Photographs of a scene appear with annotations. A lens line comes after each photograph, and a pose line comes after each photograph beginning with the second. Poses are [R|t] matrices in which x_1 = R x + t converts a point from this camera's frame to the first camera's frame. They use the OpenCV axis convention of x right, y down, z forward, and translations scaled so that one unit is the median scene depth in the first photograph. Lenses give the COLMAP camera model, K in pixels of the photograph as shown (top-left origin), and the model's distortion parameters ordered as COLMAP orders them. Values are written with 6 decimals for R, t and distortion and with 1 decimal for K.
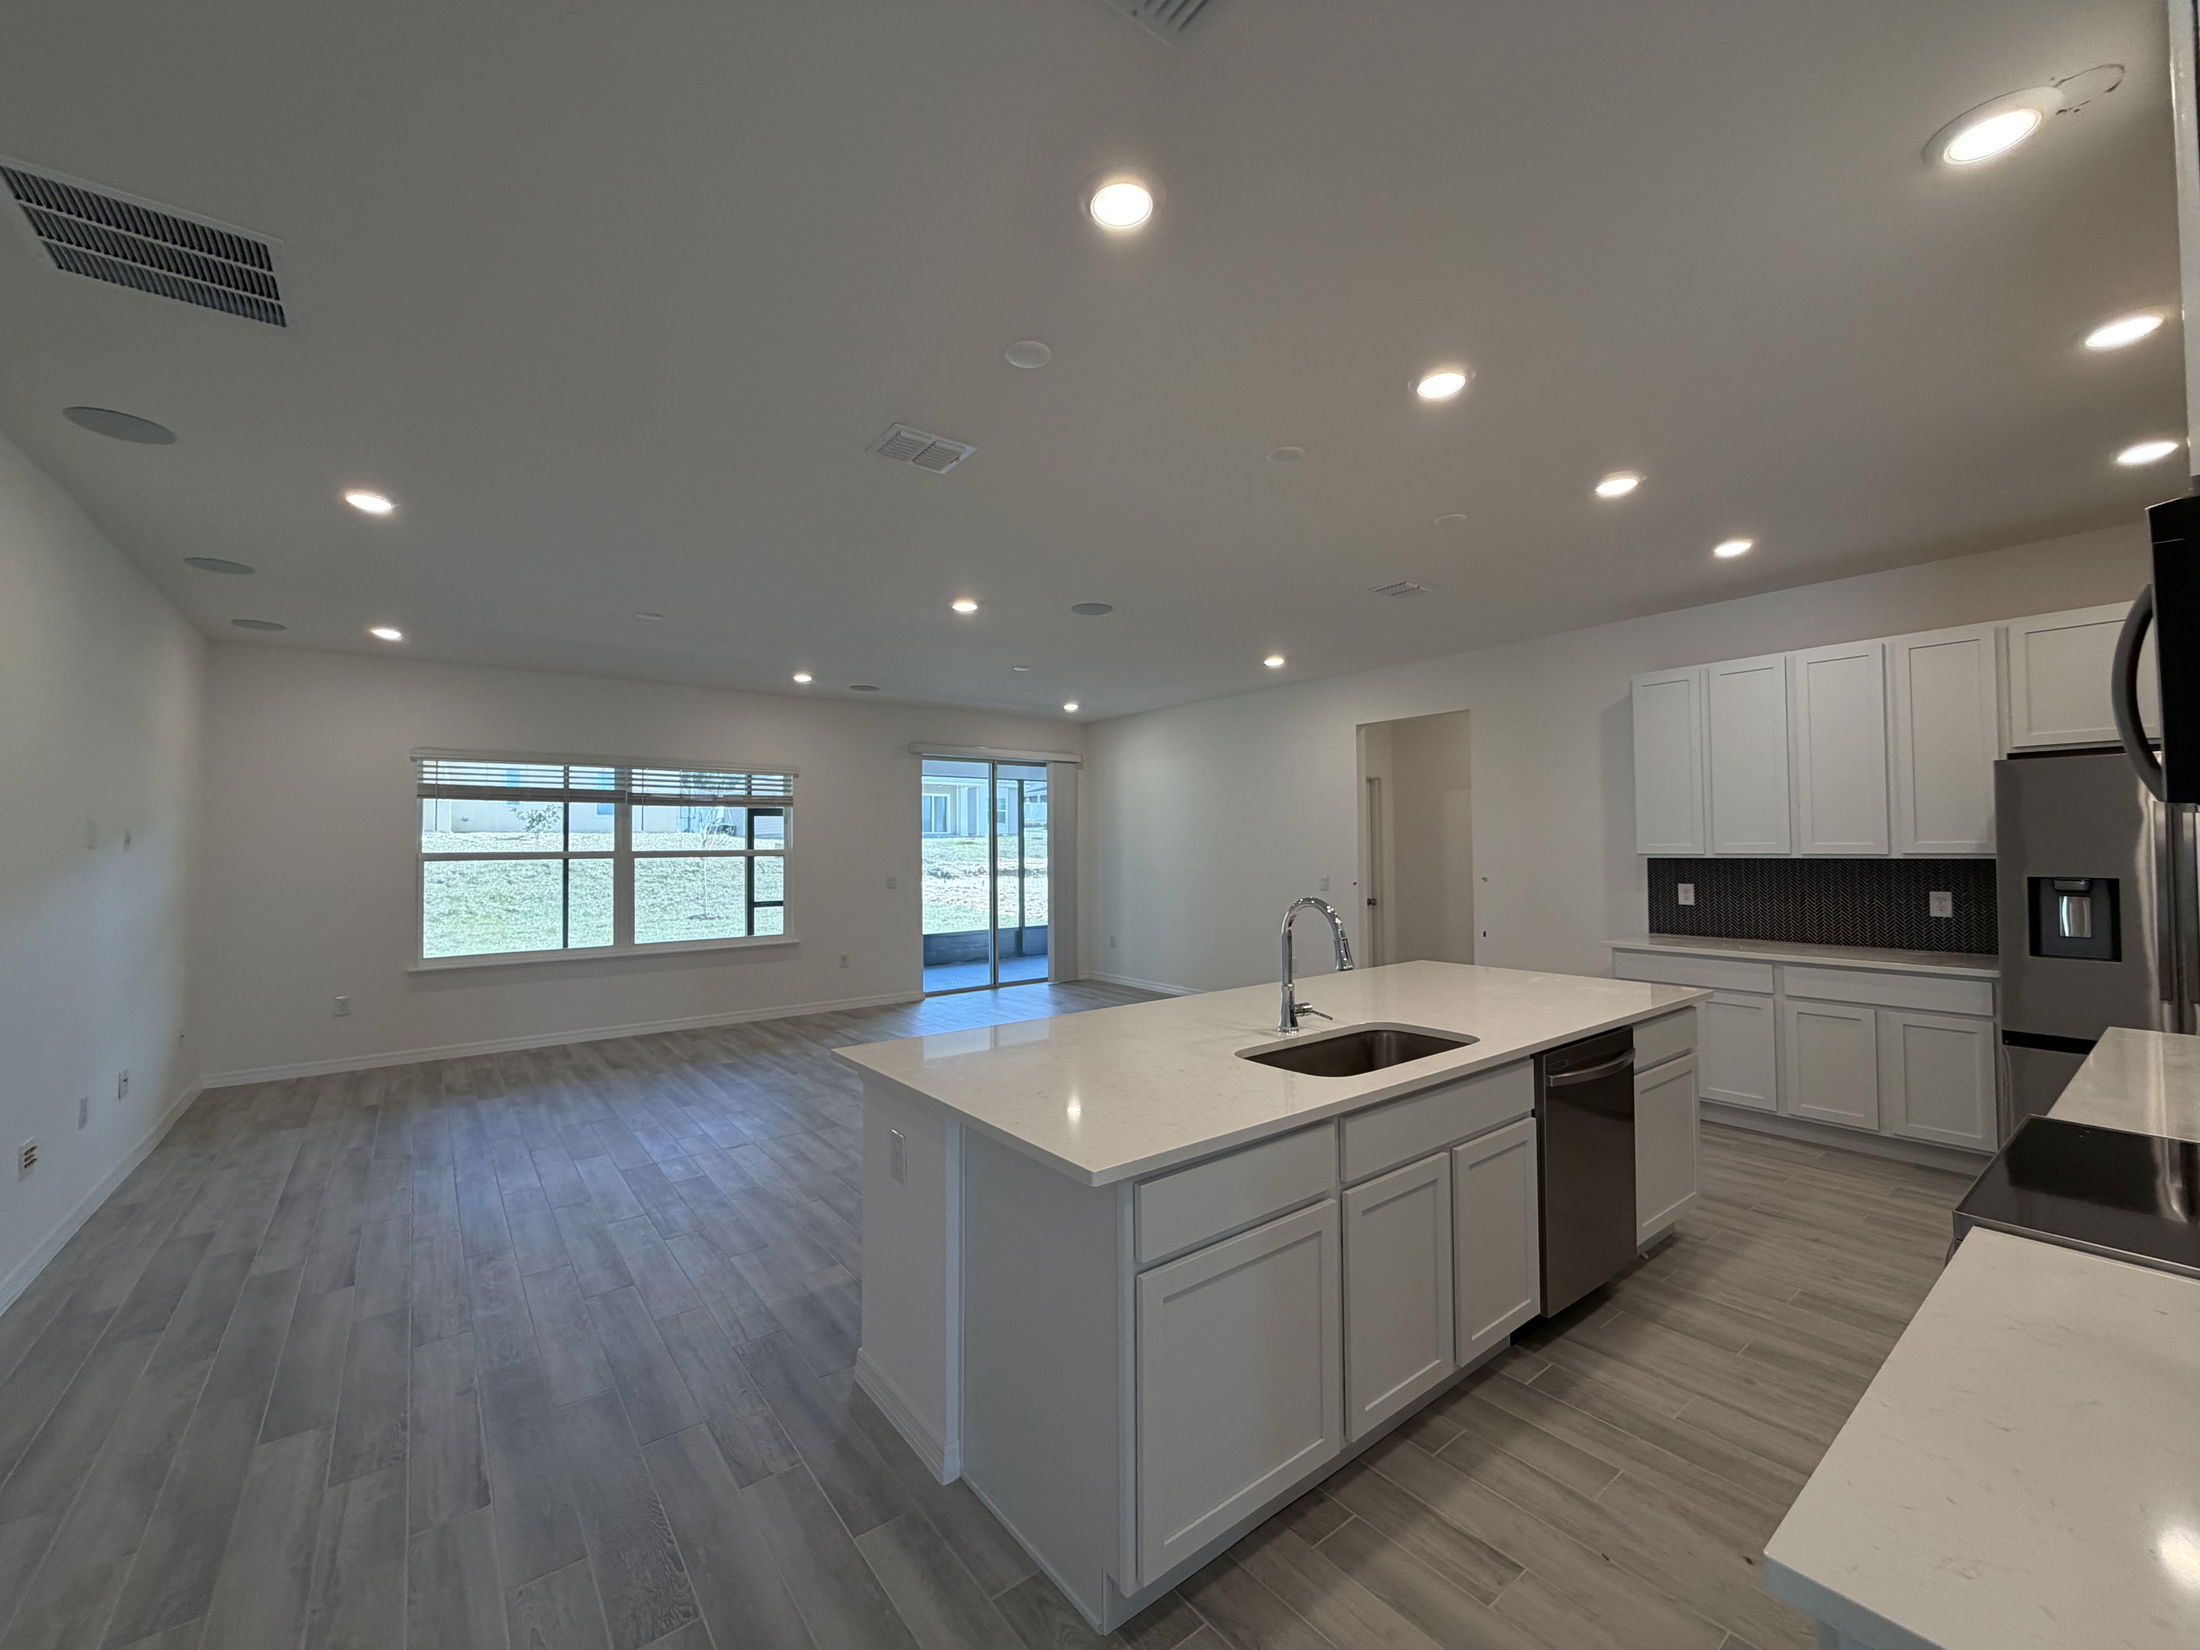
lens RADIAL K [[883.0, 0, 1093.5], [0, 883.0, 824.5], [0, 0, 1]] dist [0.000948, 0.000131]
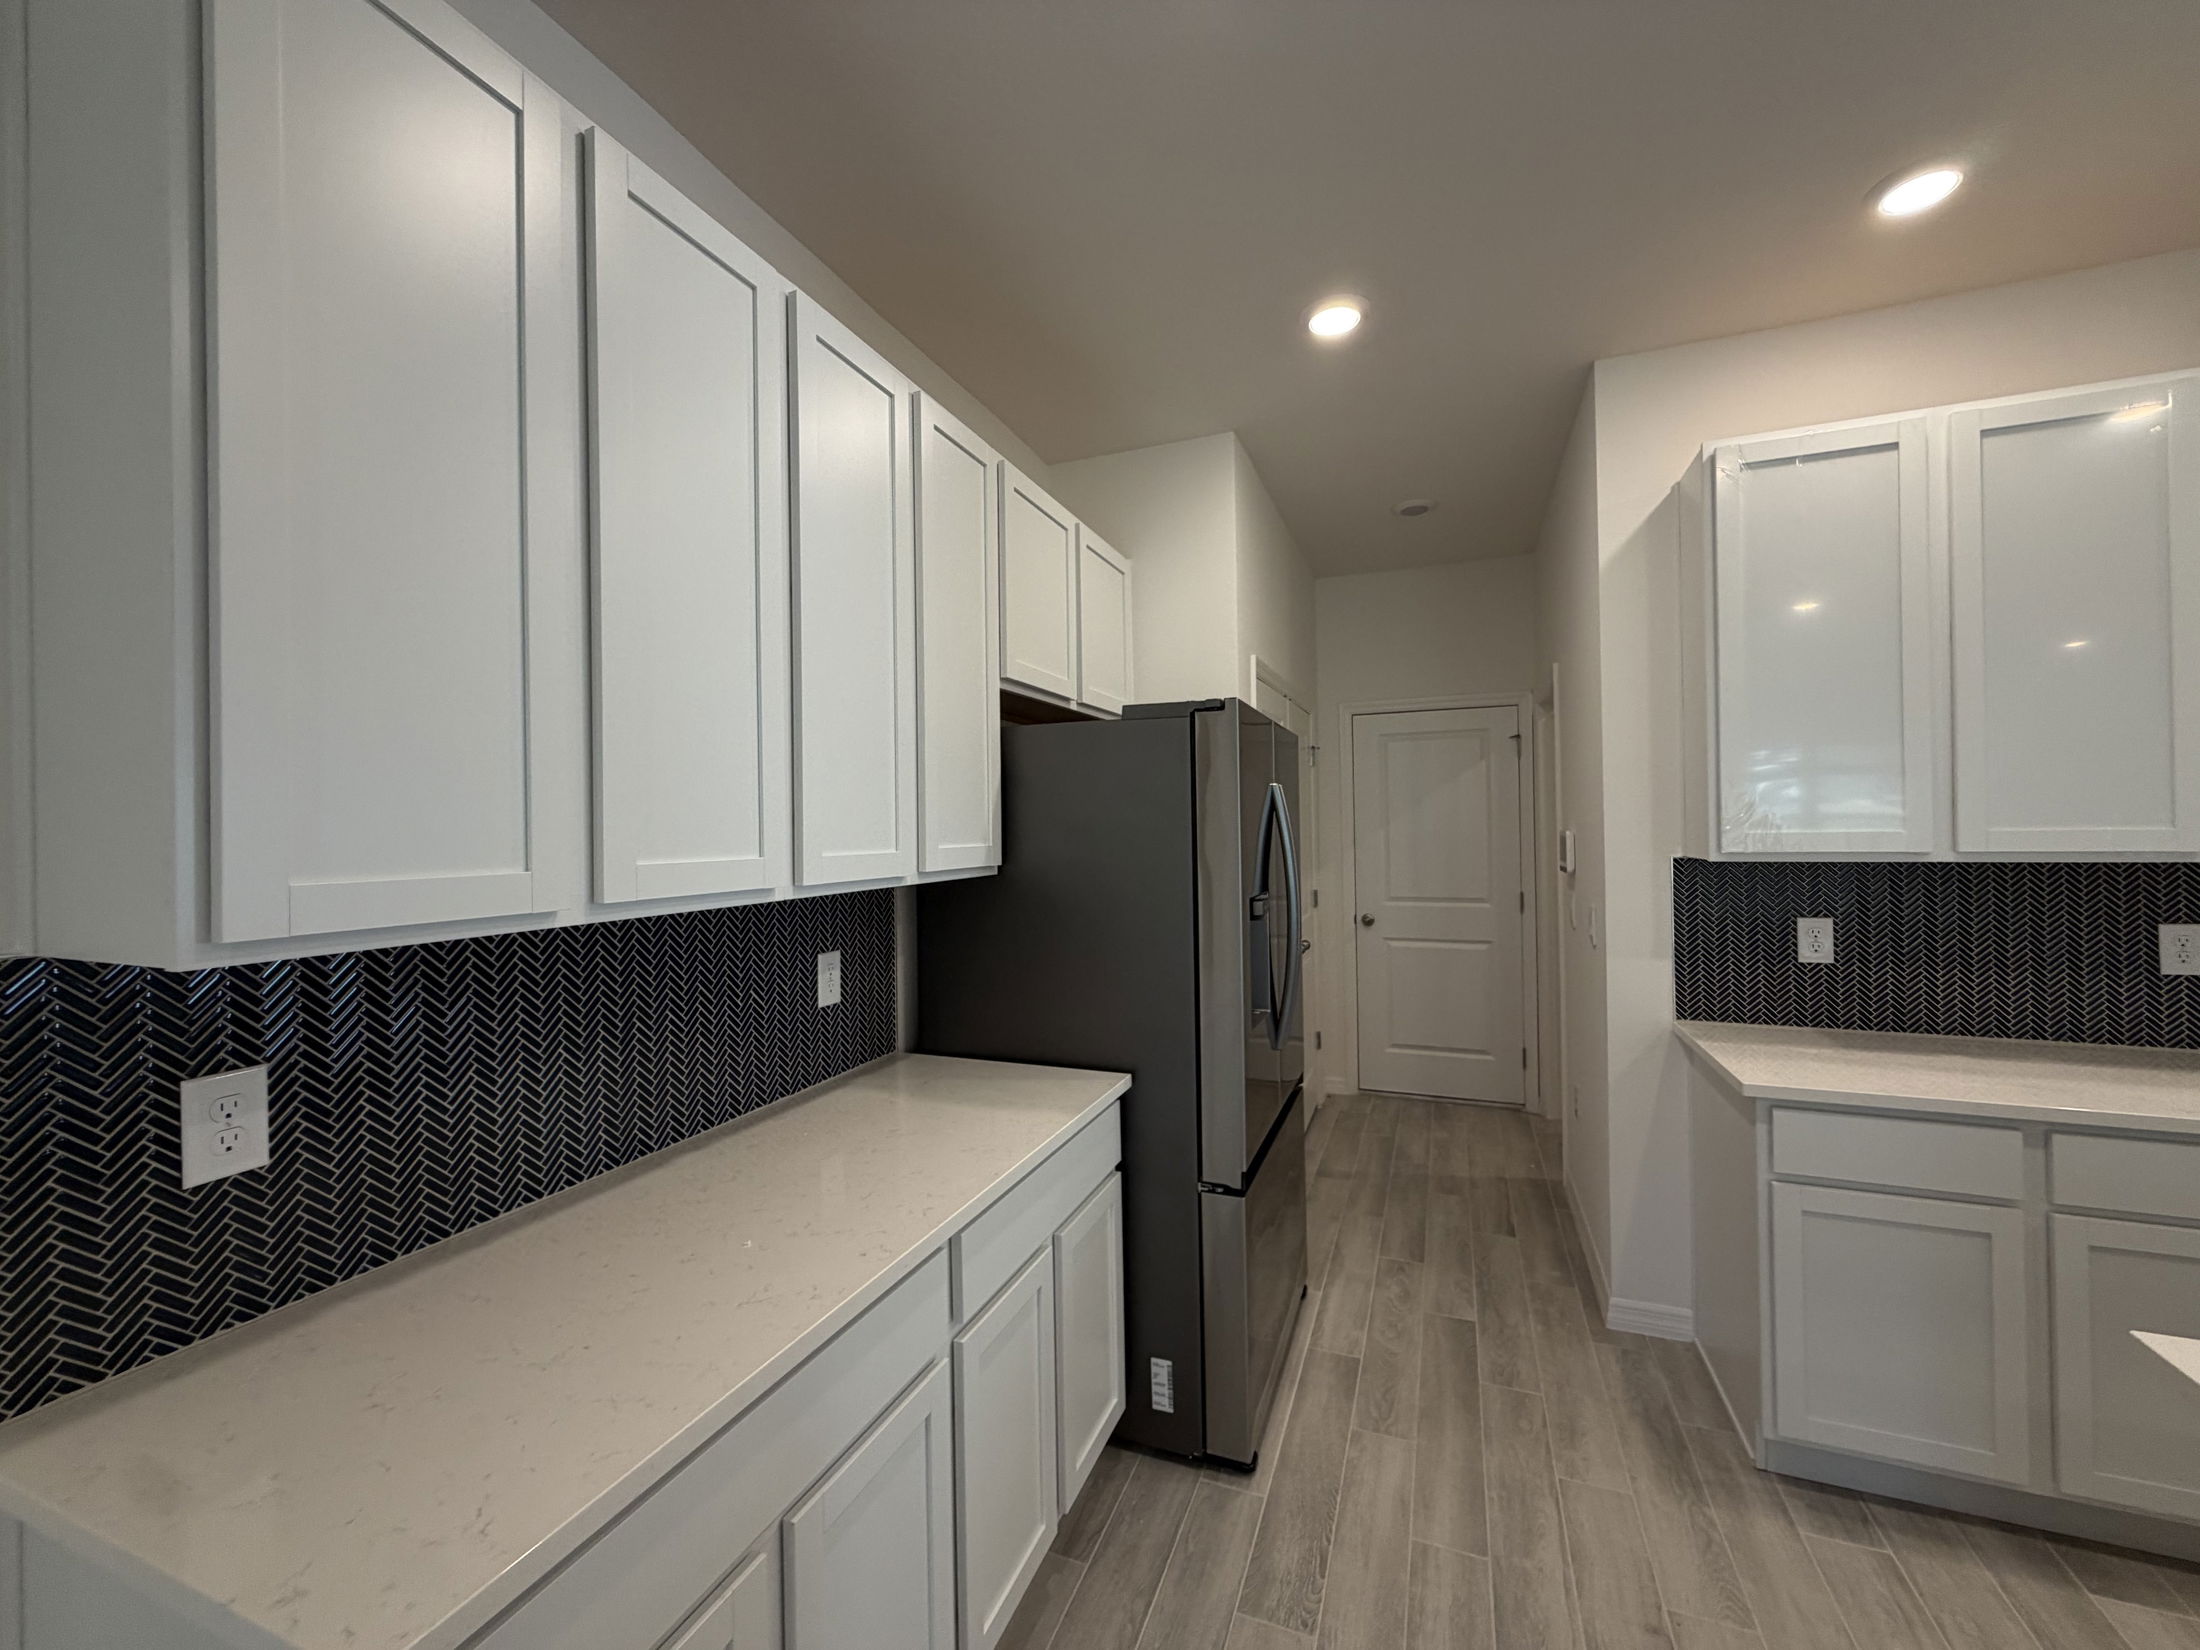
lens RADIAL K [[883.0, 0, 1093.5], [0, 883.0, 824.5], [0, 0, 1]] dist [0.000948, 0.000131]
pose [[-0.514180, 0.025643, 0.857299, 0.474084], [0.005000, 0.999626, -0.026902, 0.020578], [-0.857668, -0.009546, -0.514116, 1.123656]]
